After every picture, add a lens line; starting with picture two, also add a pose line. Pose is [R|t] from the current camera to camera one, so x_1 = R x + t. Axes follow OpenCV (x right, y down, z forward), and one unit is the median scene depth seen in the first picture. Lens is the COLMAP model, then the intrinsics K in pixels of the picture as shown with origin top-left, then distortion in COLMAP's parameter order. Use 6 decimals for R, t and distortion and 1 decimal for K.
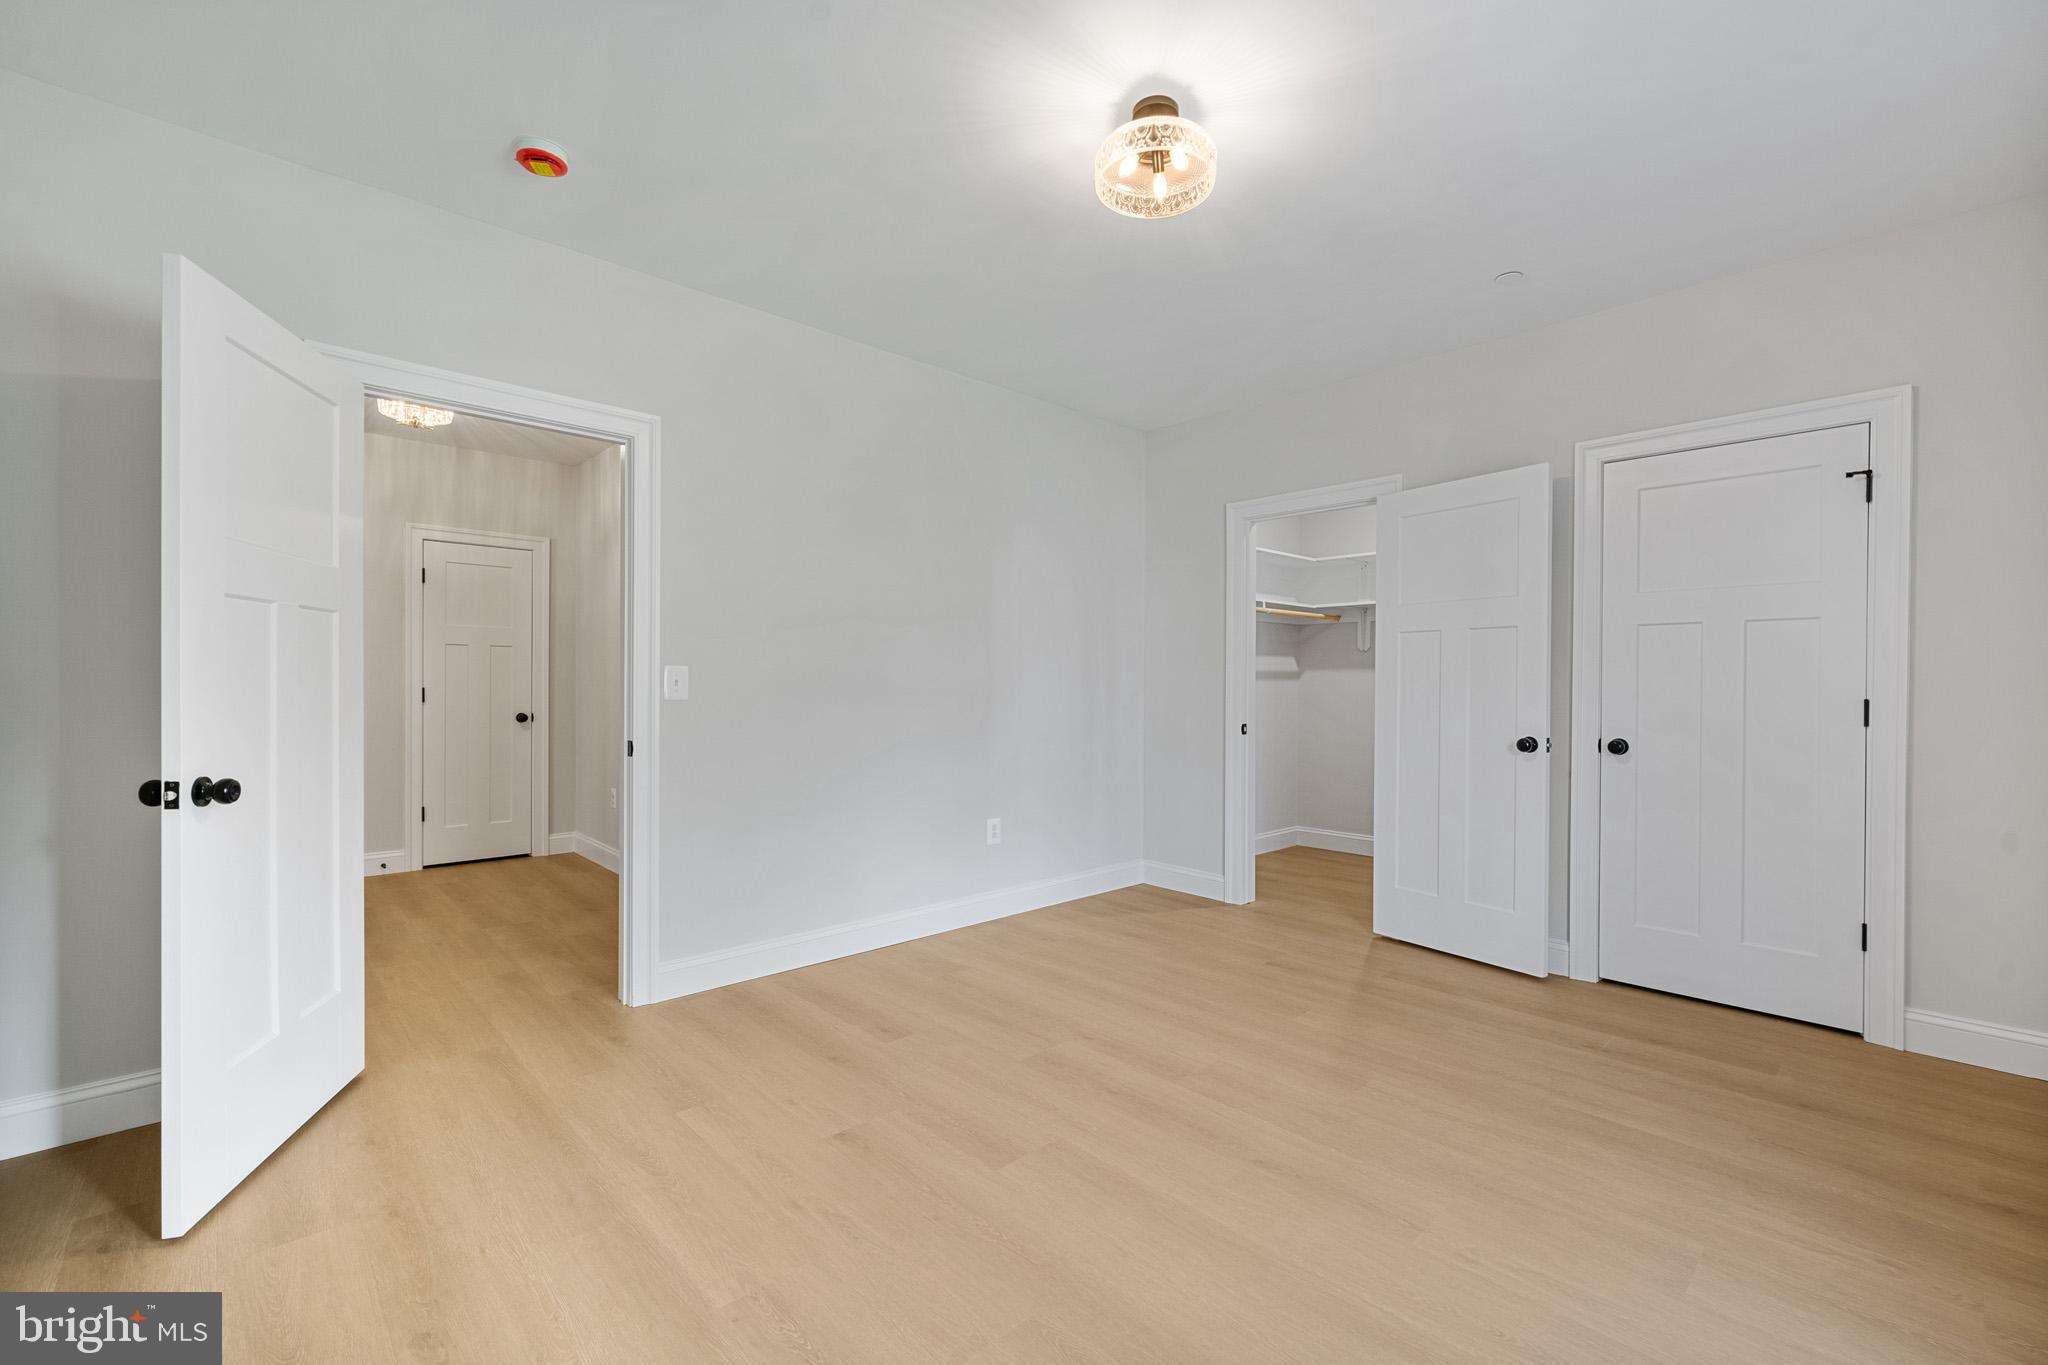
lens RADIAL K [[839.6, 0, 1030.5], [0, 839.6, 690.4], [0, 0, 1]] dist [-0.003103, -0.000354]
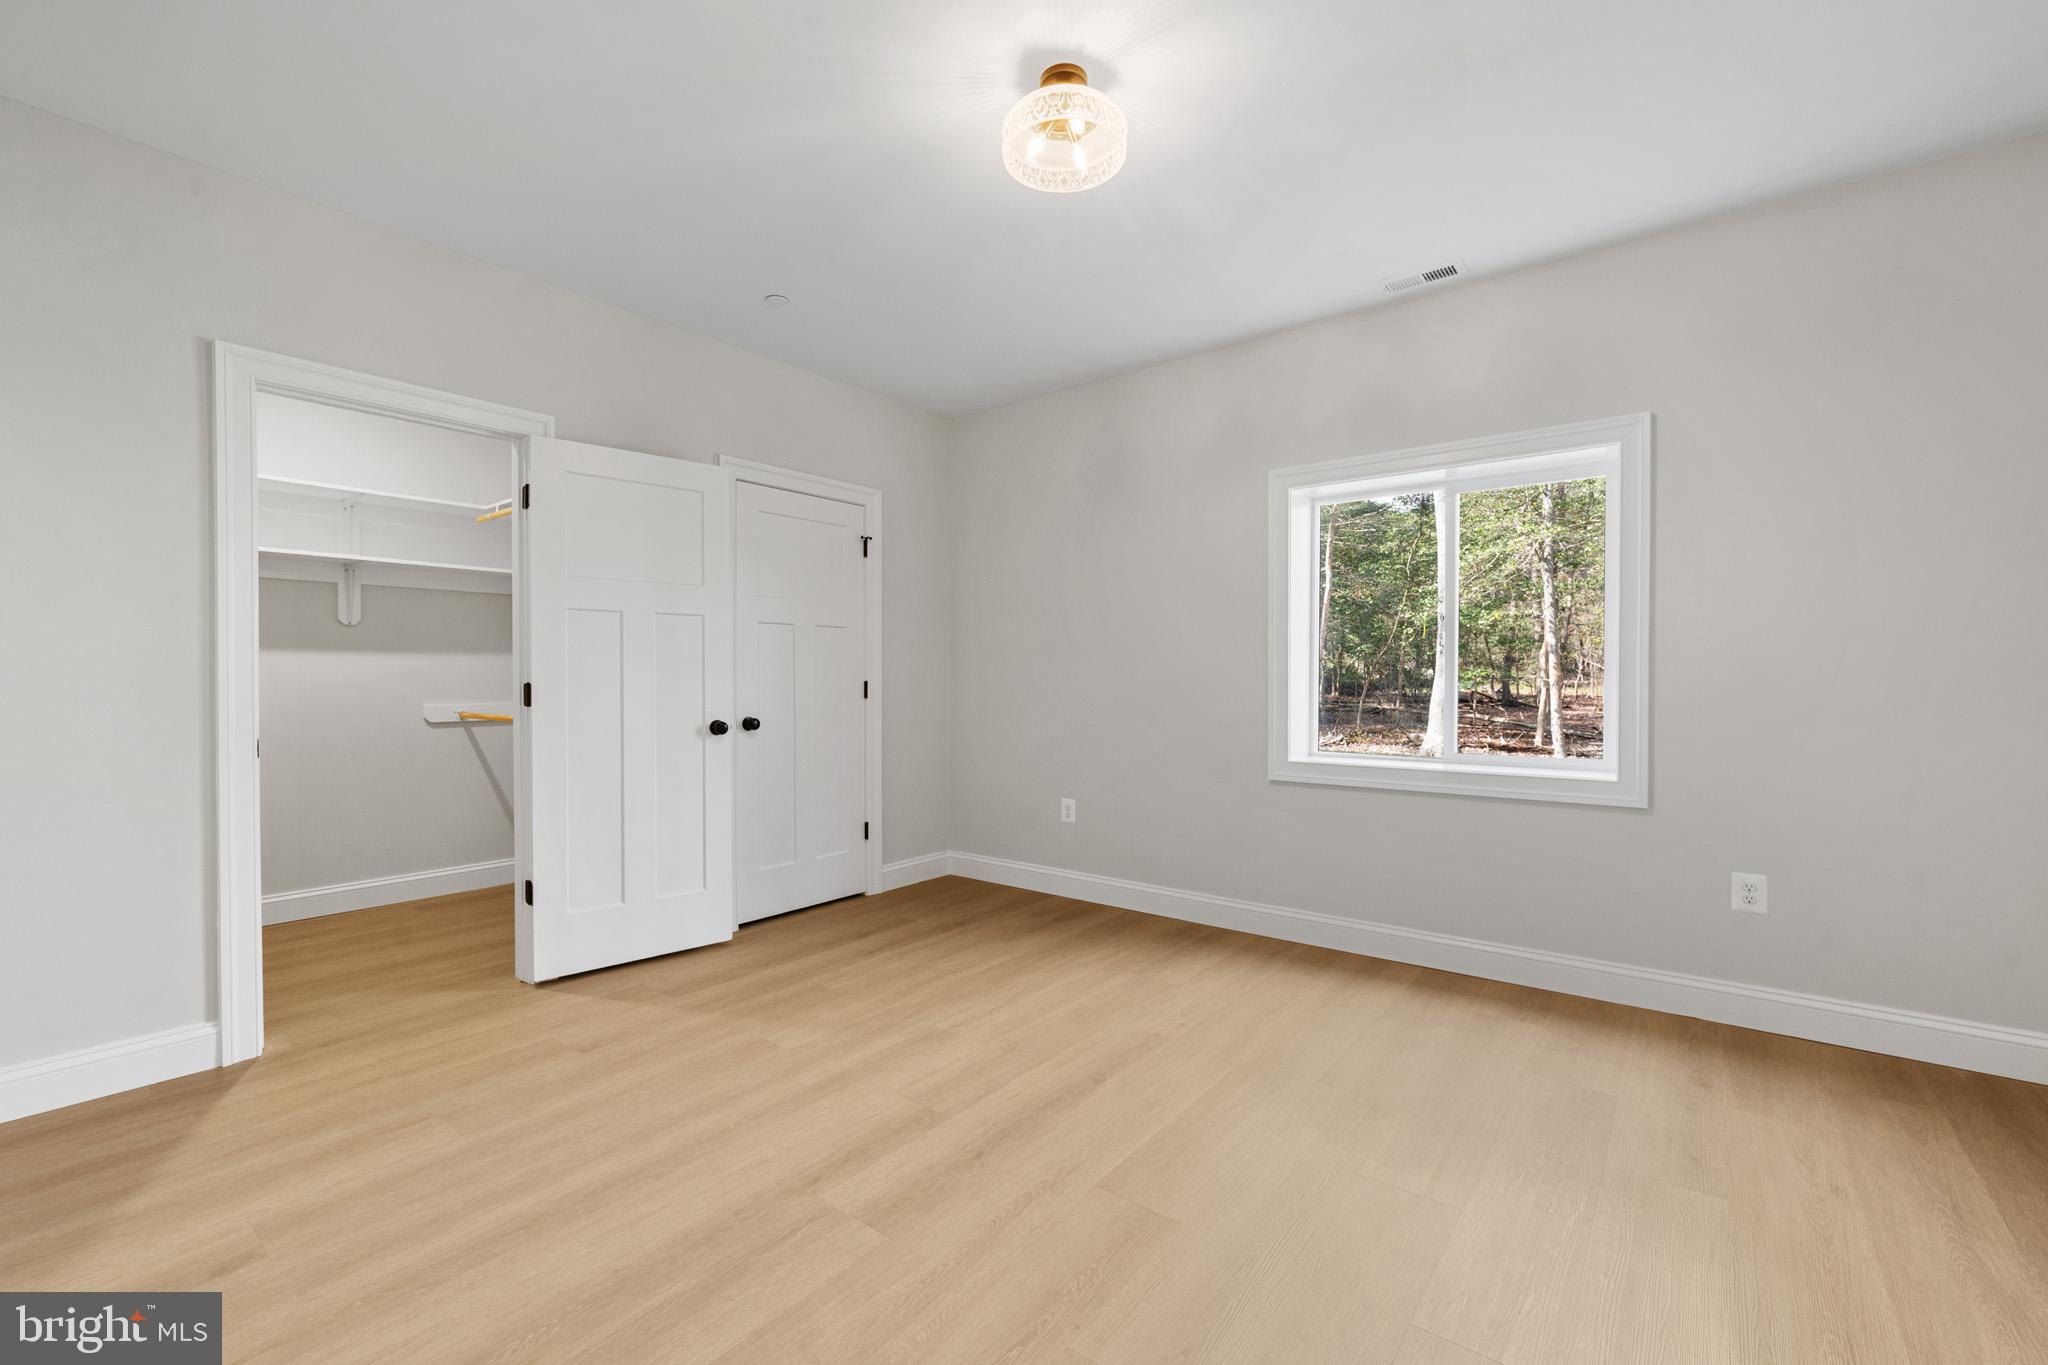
lens RADIAL K [[839.6, 0, 1040.8], [0, 839.6, 678.0], [0, 0, 1]] dist [-0.003103, -0.000354]
pose [[-0.132327, -0.007620, 0.991177, -0.680994], [0.006576, 0.999942, 0.008565, -0.005426], [-0.991184, 0.007652, -0.132270, 0.965335]]
